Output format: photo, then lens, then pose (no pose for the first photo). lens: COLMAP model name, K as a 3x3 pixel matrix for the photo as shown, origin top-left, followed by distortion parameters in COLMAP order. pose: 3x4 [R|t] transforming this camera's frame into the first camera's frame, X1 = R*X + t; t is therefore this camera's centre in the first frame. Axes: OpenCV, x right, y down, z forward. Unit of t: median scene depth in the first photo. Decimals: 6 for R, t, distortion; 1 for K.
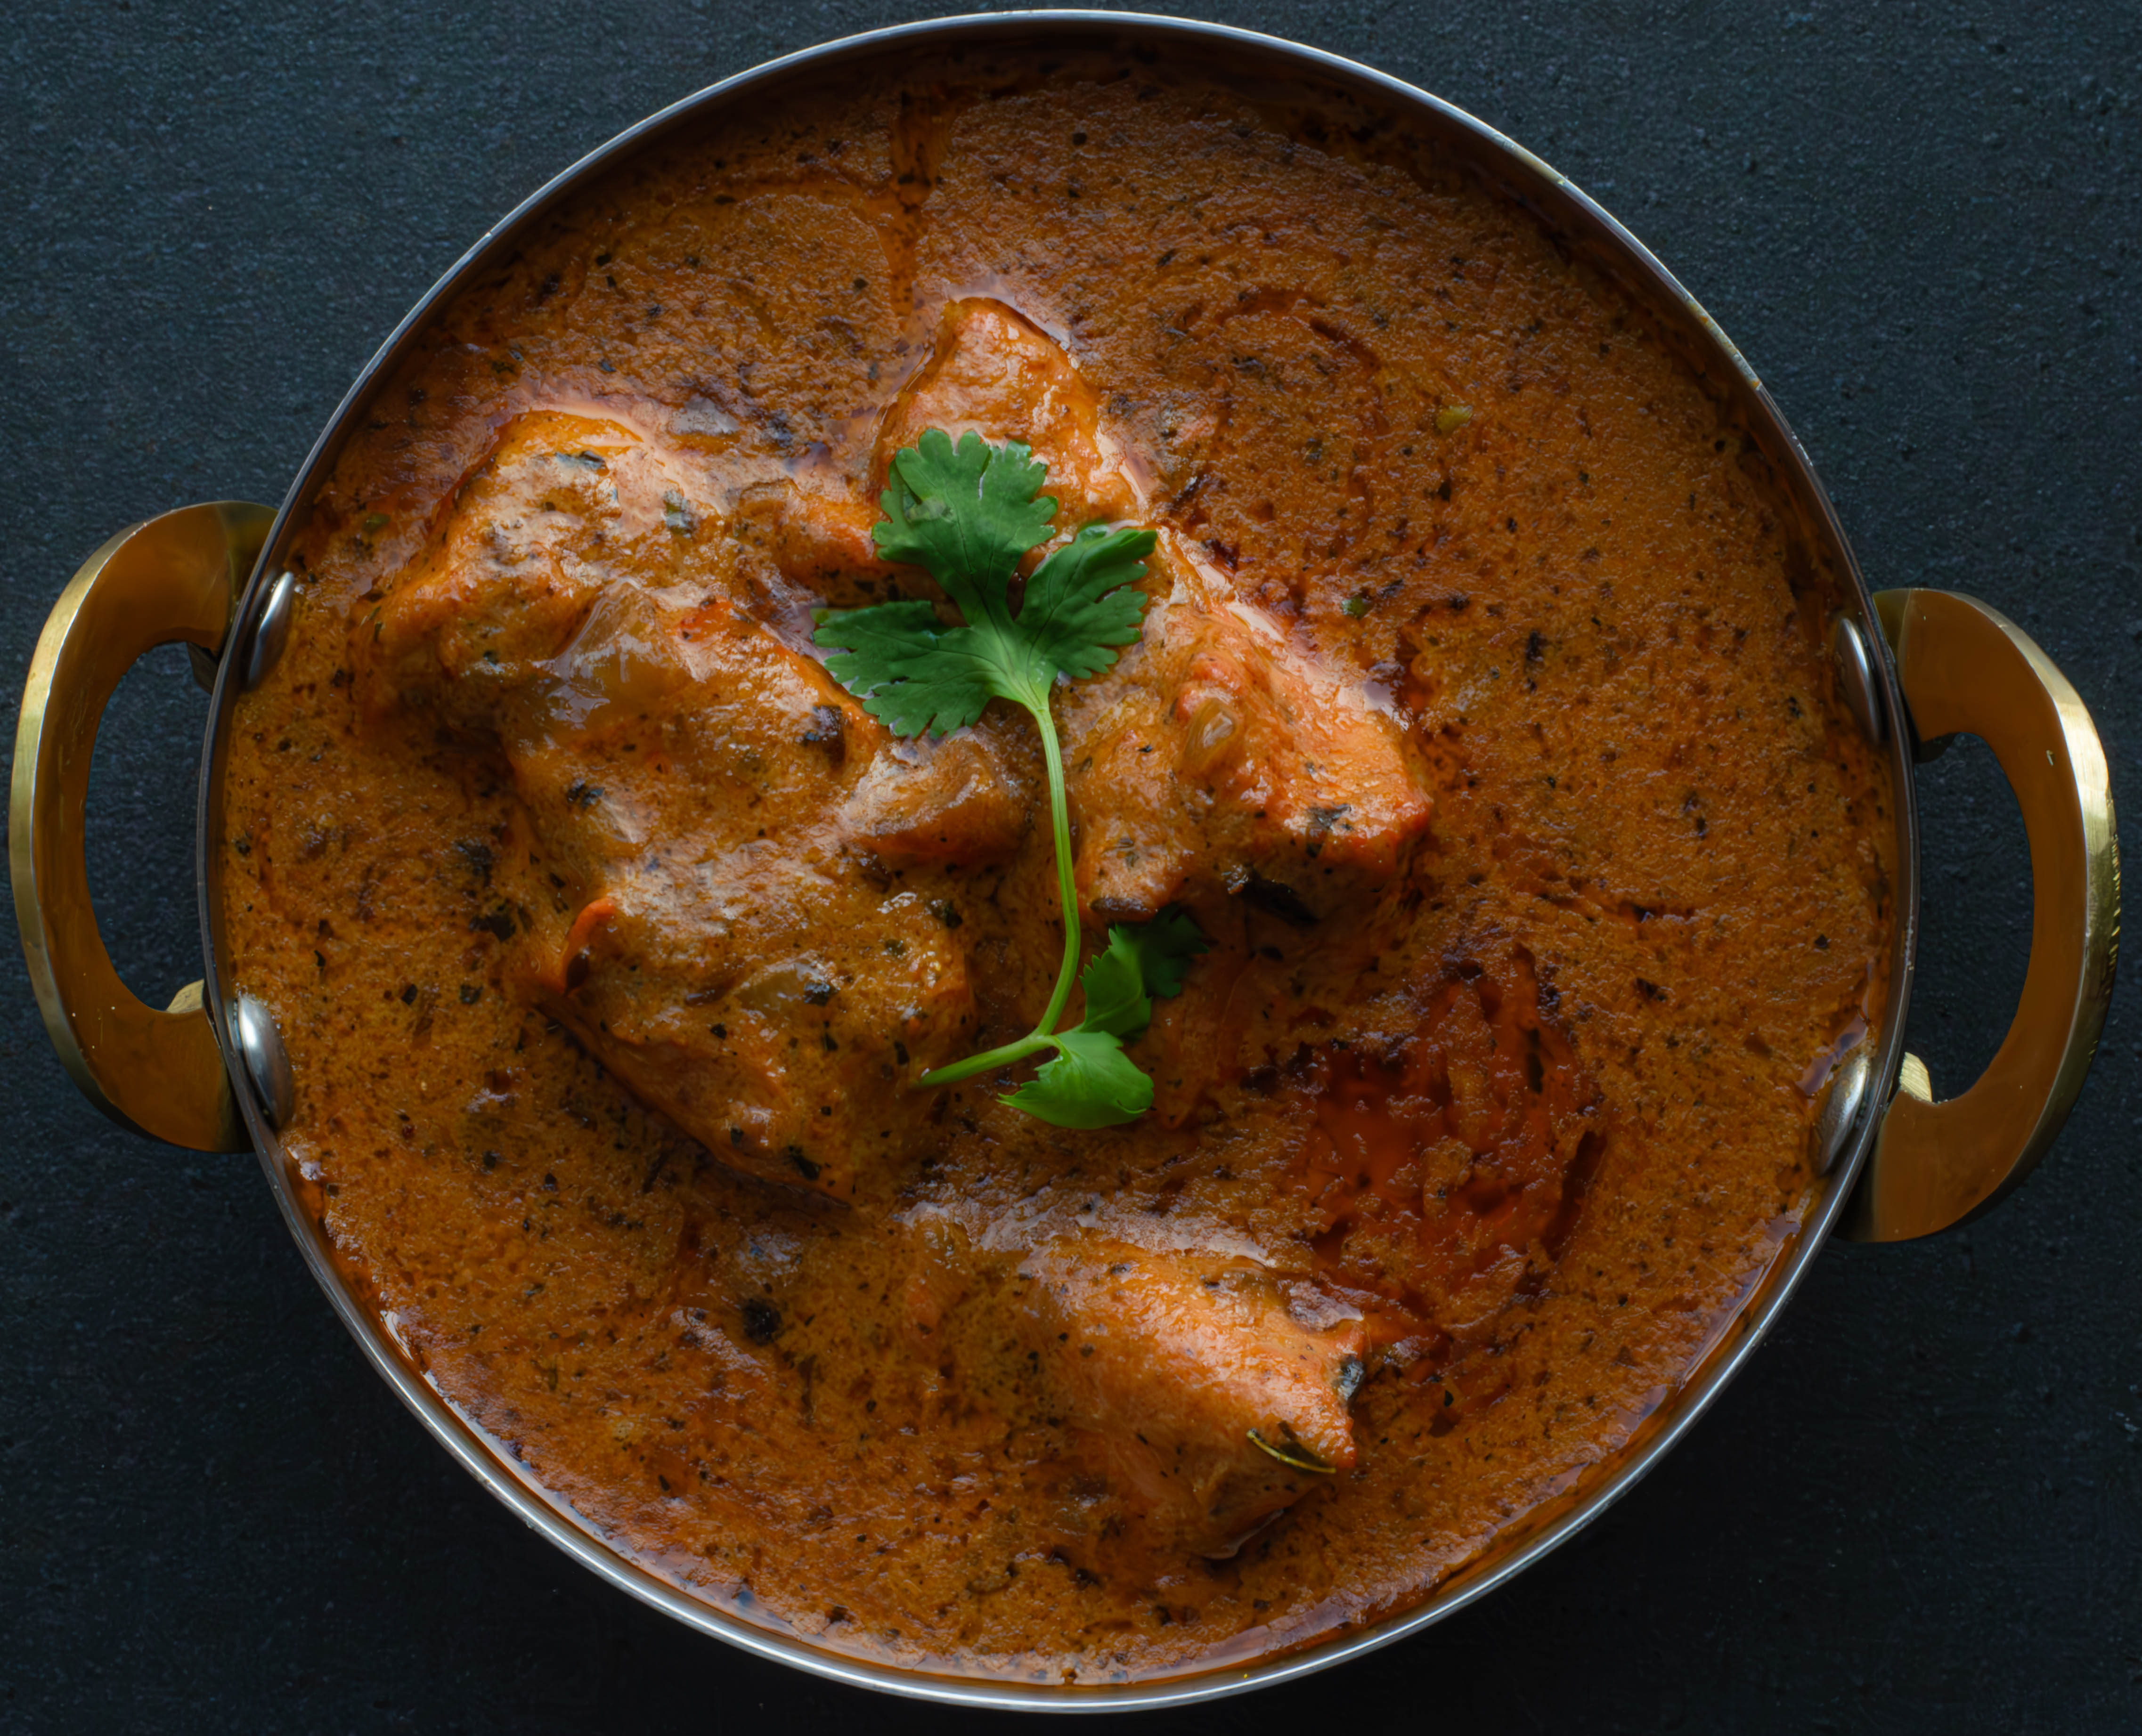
lens RADIAL K [[5066.1, 0, 1074.8], [0, 5066.1, 868.4], [0, 0, 1]] dist [-0.091030, 0.000000]
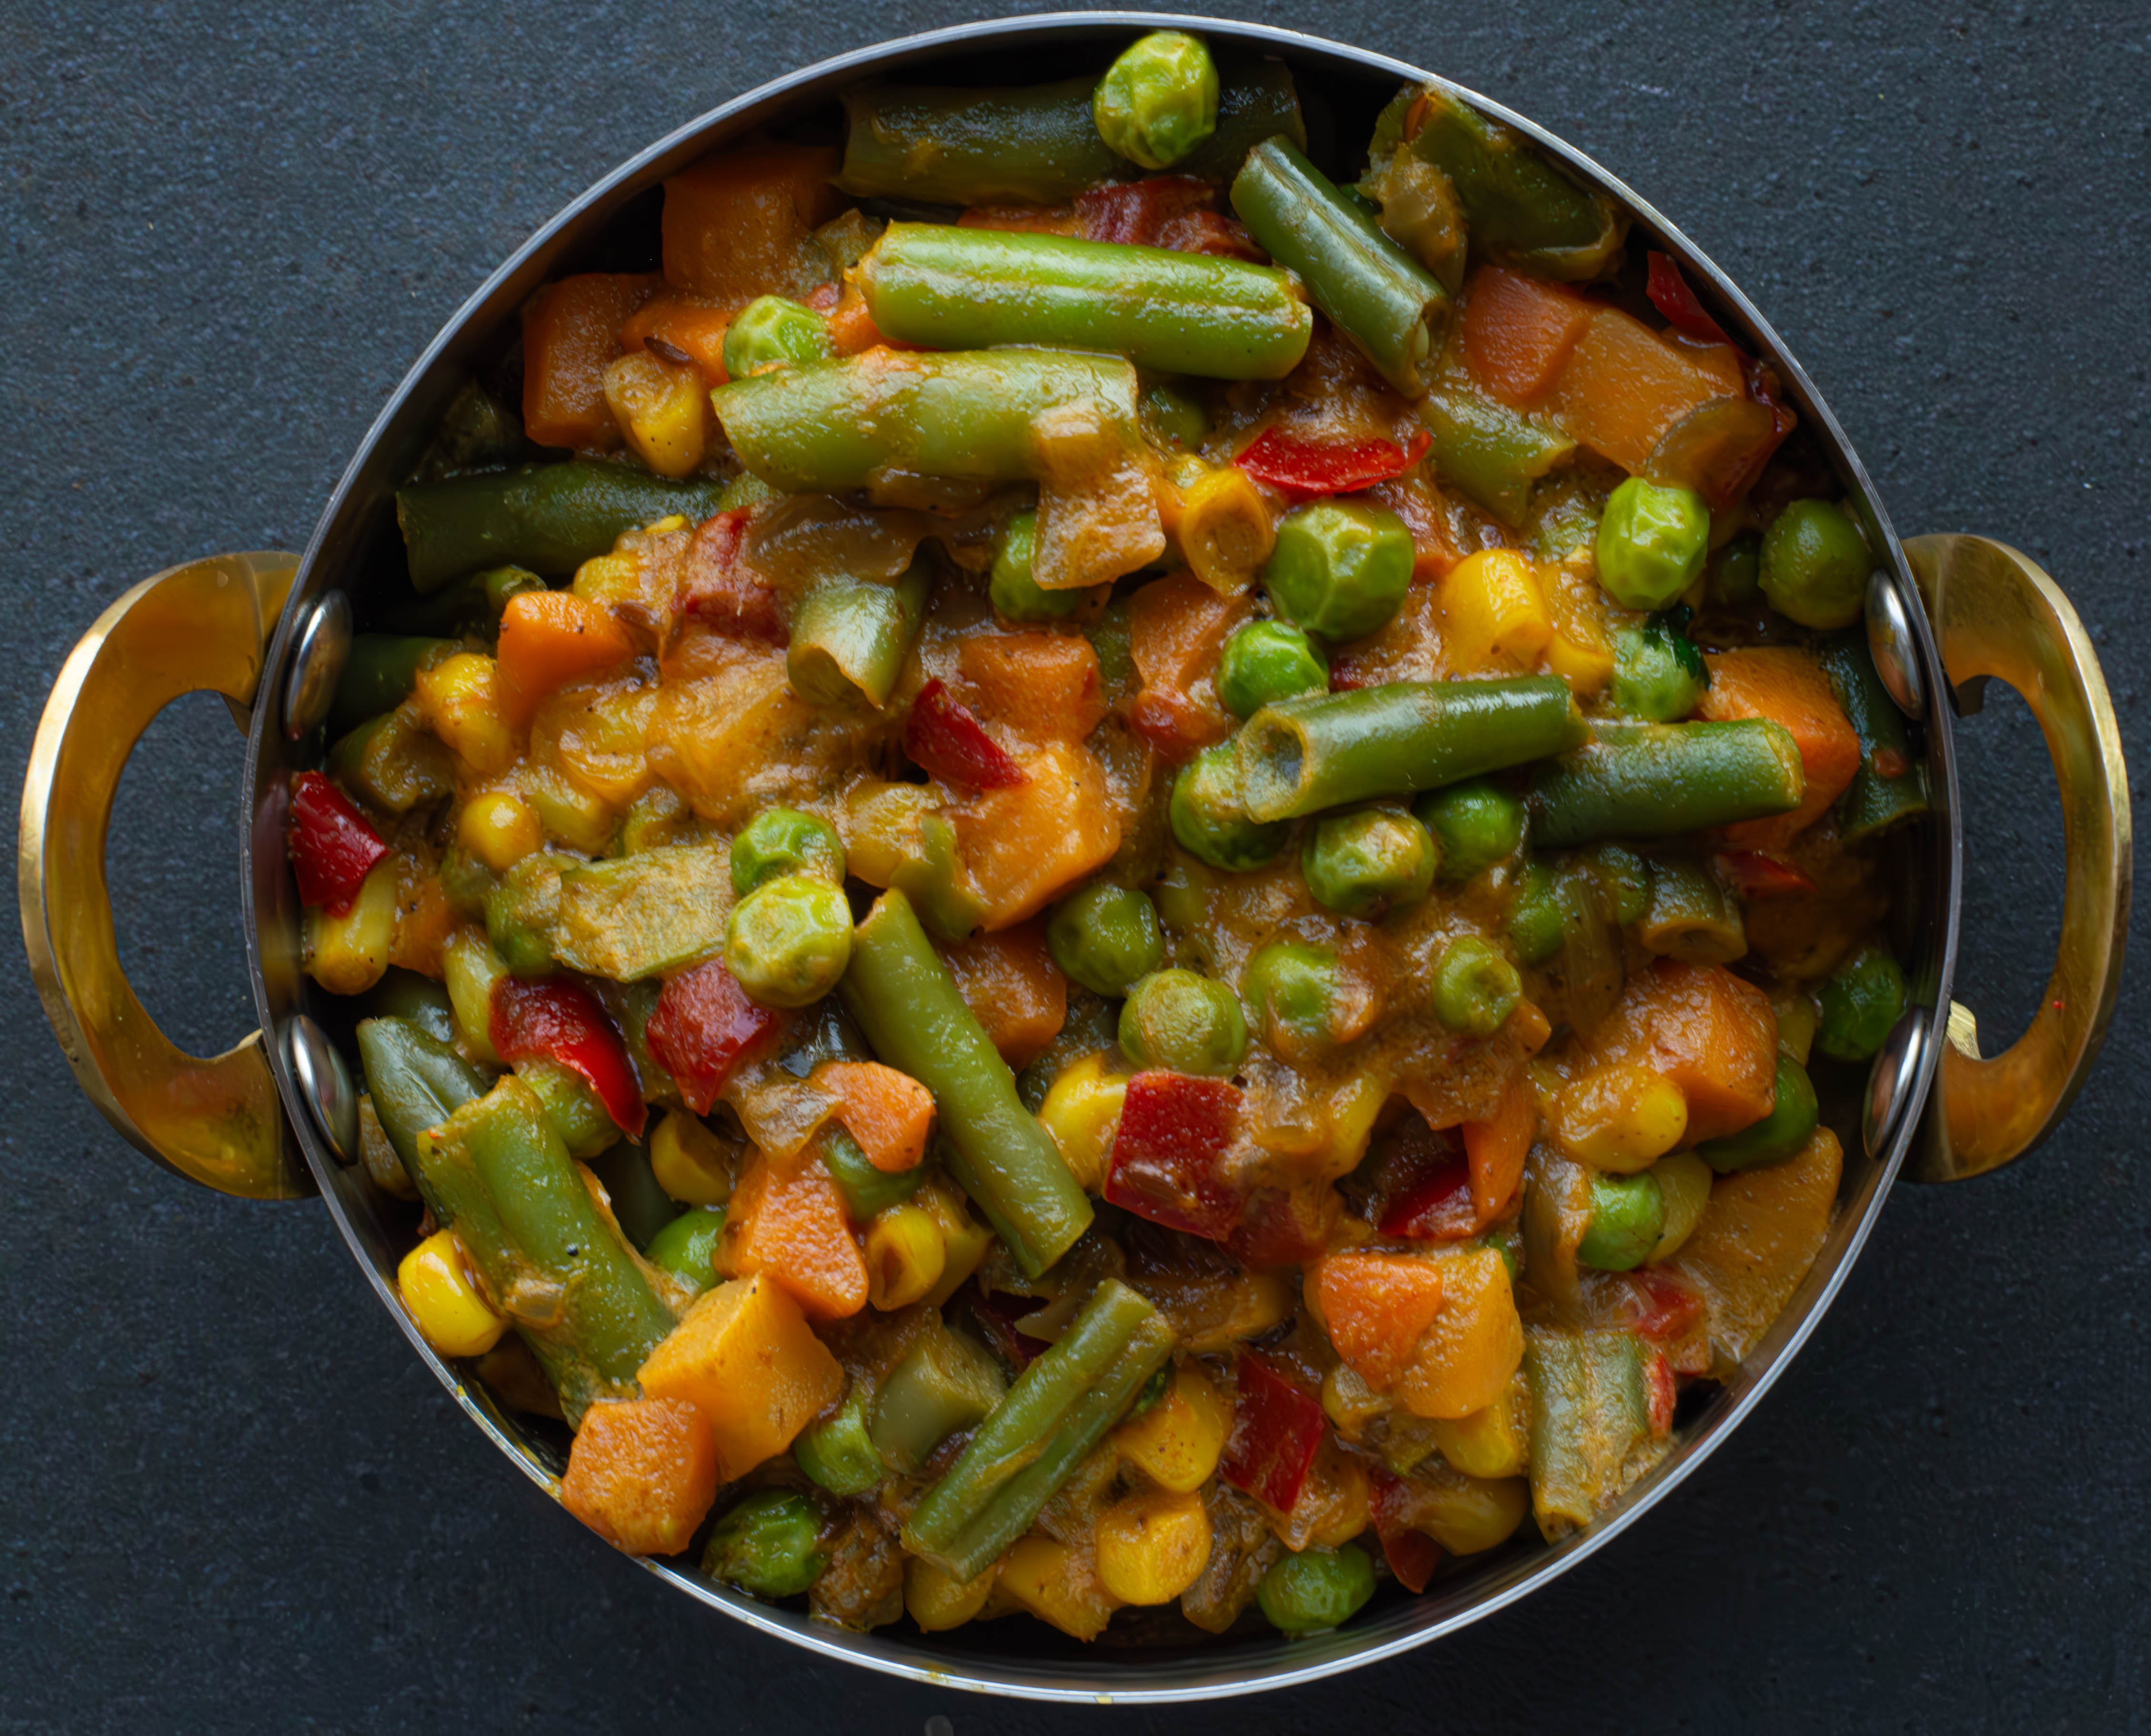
lens RADIAL K [[5087.6, 0, 1071.5], [0, 5087.6, 867.7], [0, 0, 1]] dist [-0.091030, 0.000000]
pose [[0.999561, -0.028387, -0.008517, -0.009393], [0.028403, 0.999595, 0.001757, 0.129634], [0.008464, -0.001998, 0.999962, -0.006980]]
